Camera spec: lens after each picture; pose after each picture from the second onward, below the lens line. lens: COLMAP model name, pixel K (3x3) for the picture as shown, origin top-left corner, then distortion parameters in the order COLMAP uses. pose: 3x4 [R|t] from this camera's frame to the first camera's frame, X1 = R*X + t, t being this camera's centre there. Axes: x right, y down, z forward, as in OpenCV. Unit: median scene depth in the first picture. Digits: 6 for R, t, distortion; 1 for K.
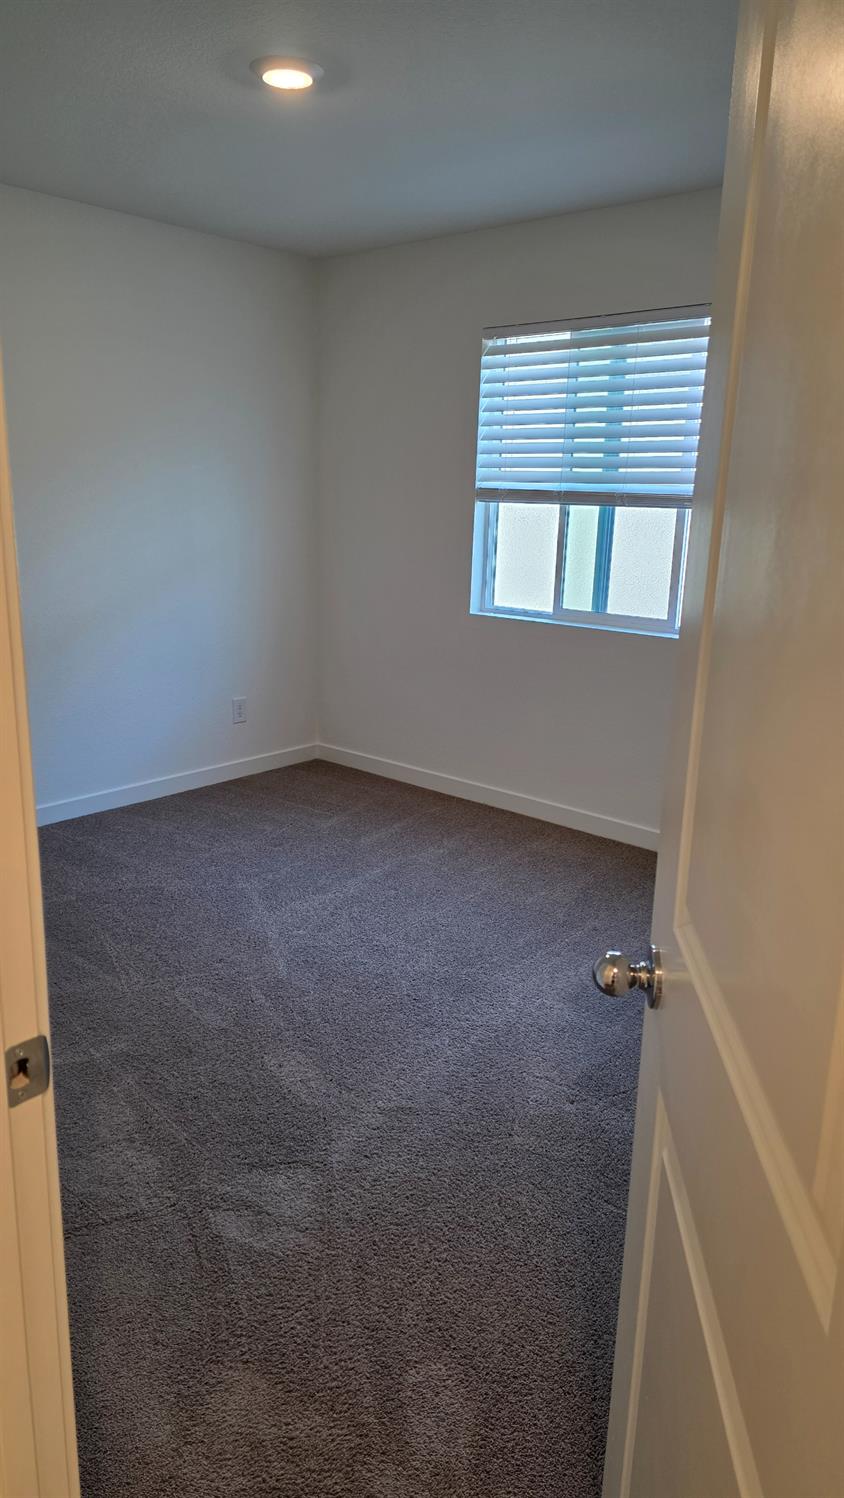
lens RADIAL K [[916.2, 0, 418.7], [0, 916.2, 753.6], [0, 0, 1]] dist [0.022145, -0.002144]
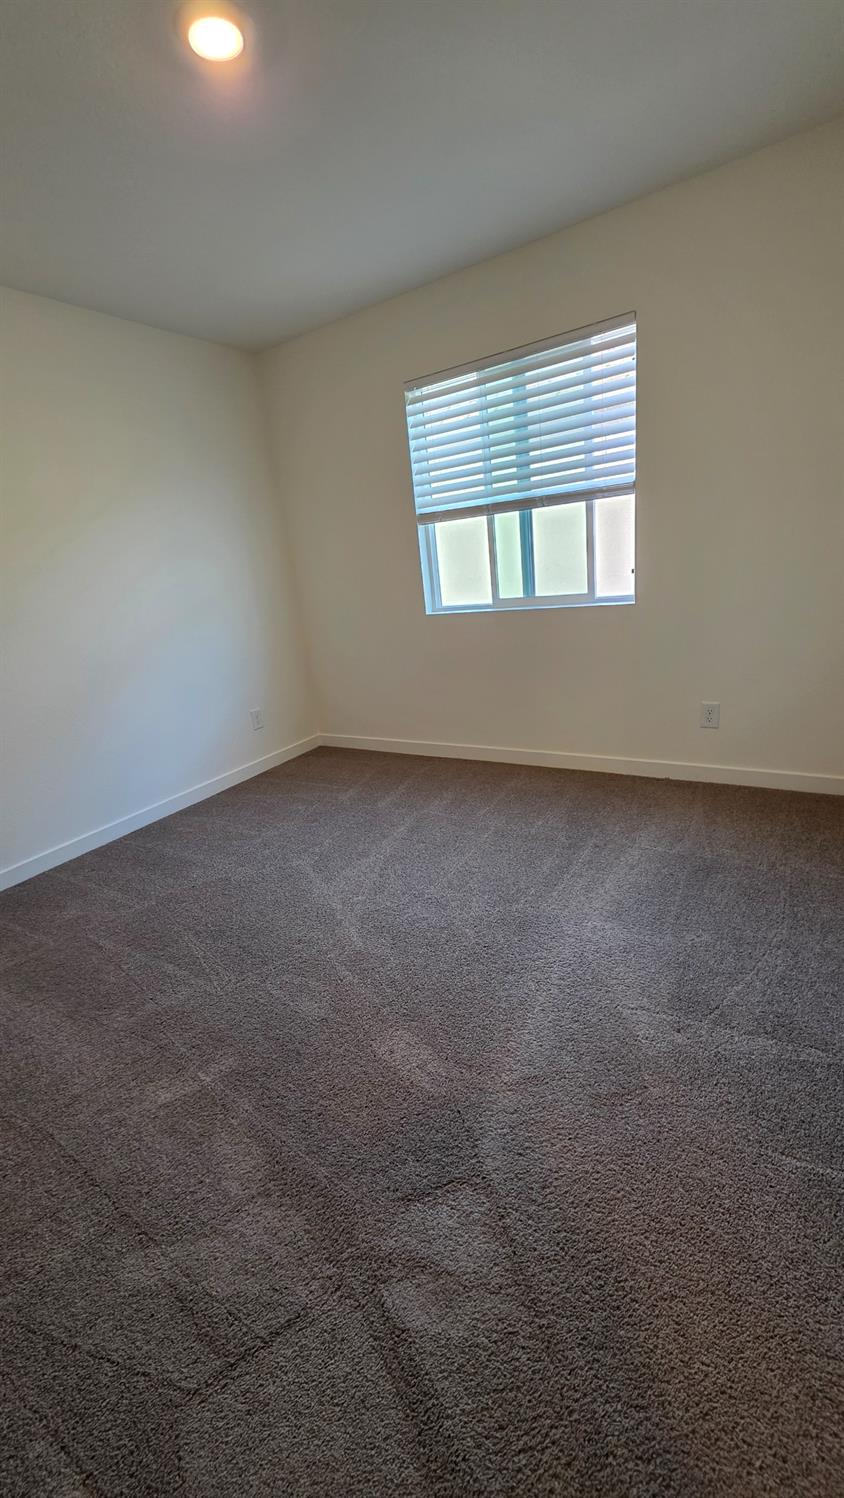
lens RADIAL K [[603.2, 0, 422.0], [0, 603.2, 749.0], [0, 0, 1]] dist [-0.002118, 0.000191]
pose [[0.981877, -0.170916, 0.081882, -0.064272], [0.167745, 0.984839, 0.044205, -0.007226], [-0.088195, -0.029669, 0.995661, 0.193369]]
